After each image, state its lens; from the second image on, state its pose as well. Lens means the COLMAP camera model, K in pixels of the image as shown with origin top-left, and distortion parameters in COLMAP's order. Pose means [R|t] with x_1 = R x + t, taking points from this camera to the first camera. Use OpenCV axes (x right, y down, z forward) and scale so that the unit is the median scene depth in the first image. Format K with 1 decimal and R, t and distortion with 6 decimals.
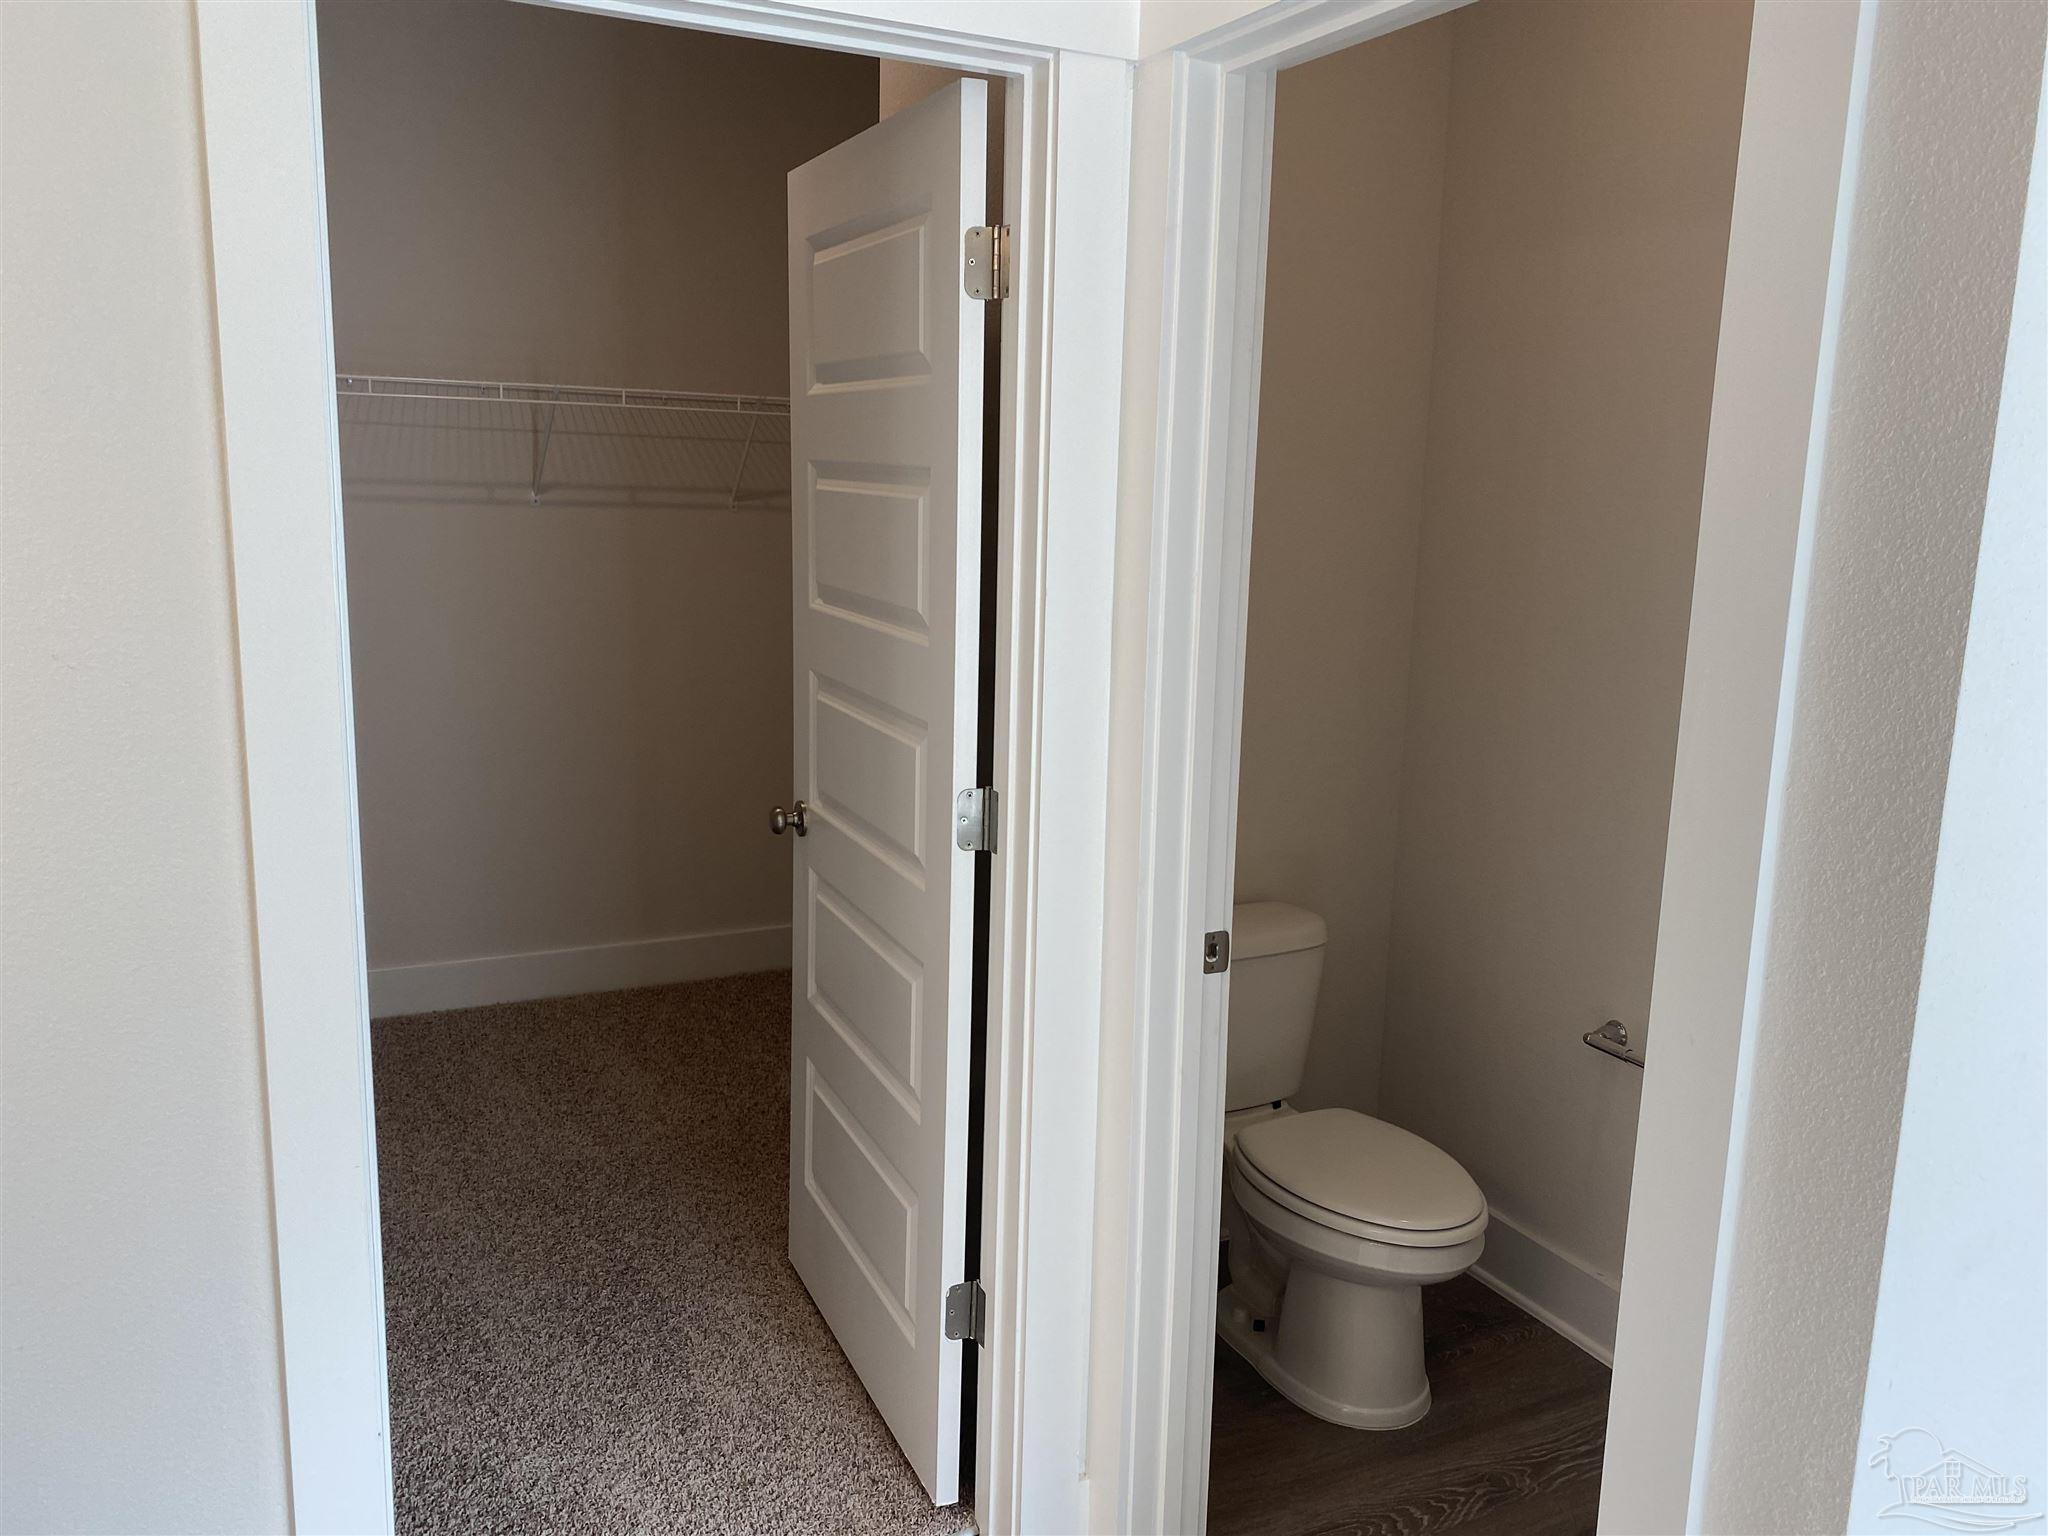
lens RADIAL K [[1484.4, 0, 1029.4], [0, 1484.4, 757.3], [0, 0, 1]] dist [0.002820, -0.000249]
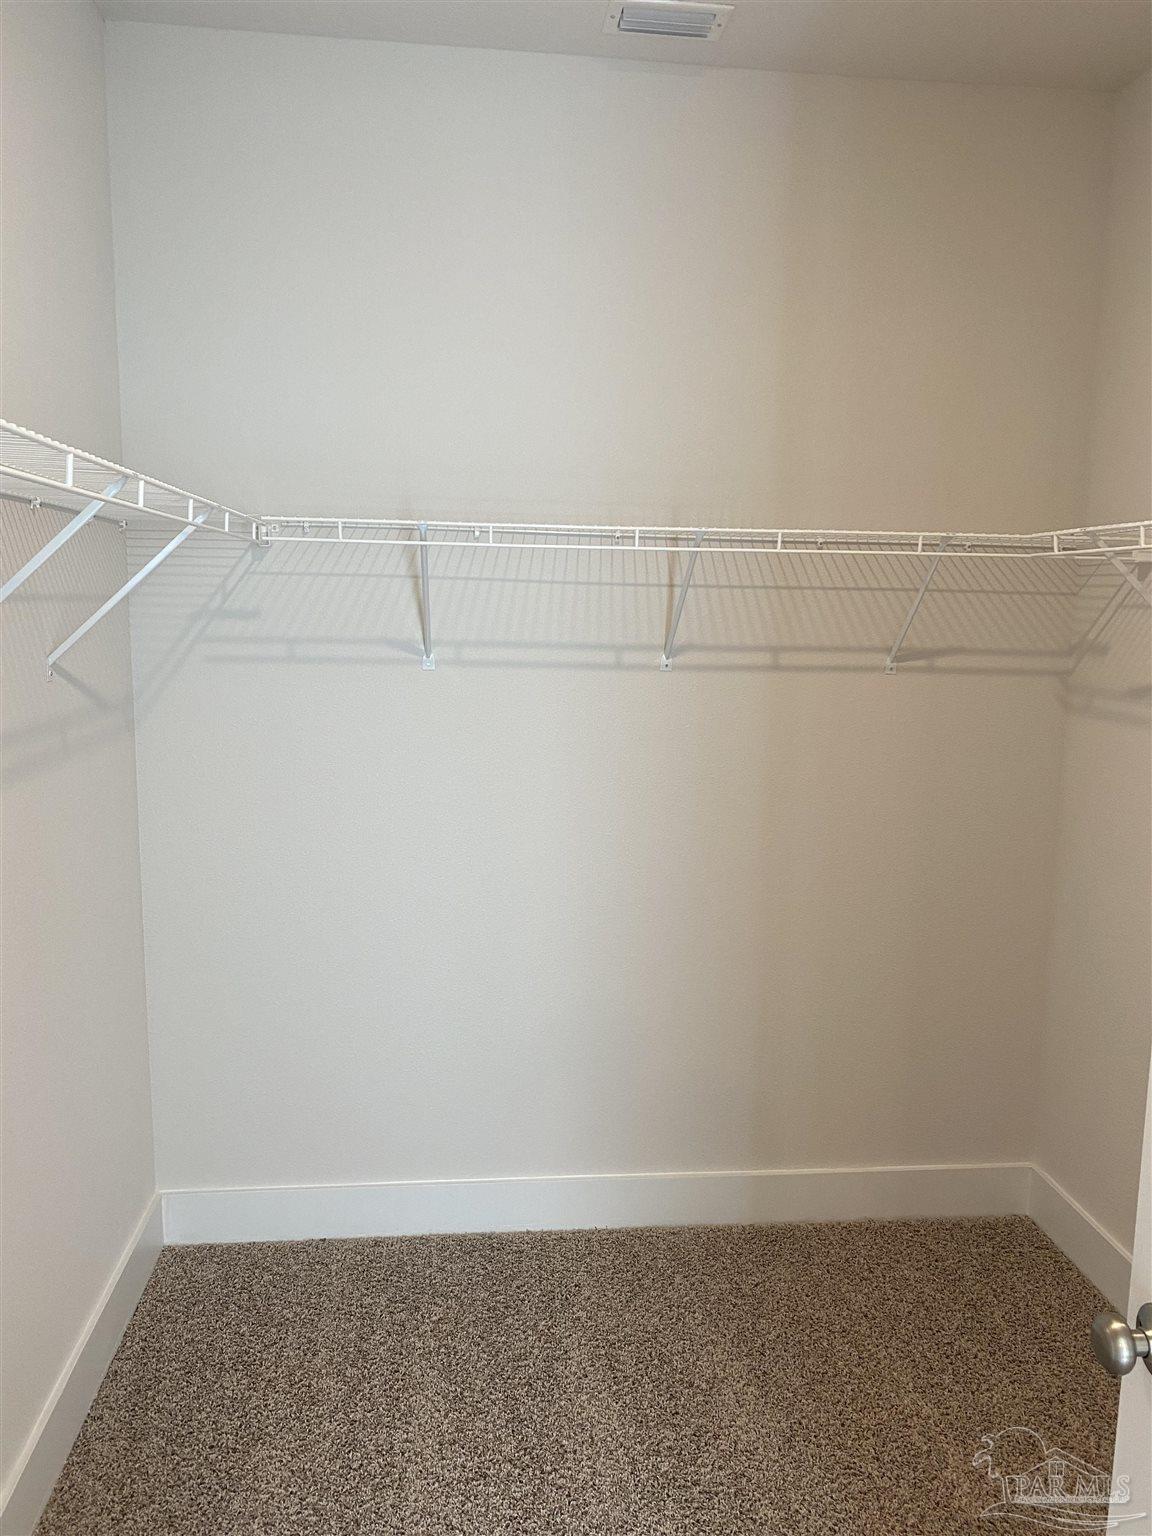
lens RADIAL K [[1113.3, 0, 576.0], [0, 1113.3, 768.0], [0, 0, 1]] dist [0.002820, -0.000249]
pose [[0.926802, 0.036241, -0.373798, -0.140609], [-0.054636, 0.997755, -0.038730, -0.087351], [0.371555, 0.056318, 0.926701, 0.393949]]
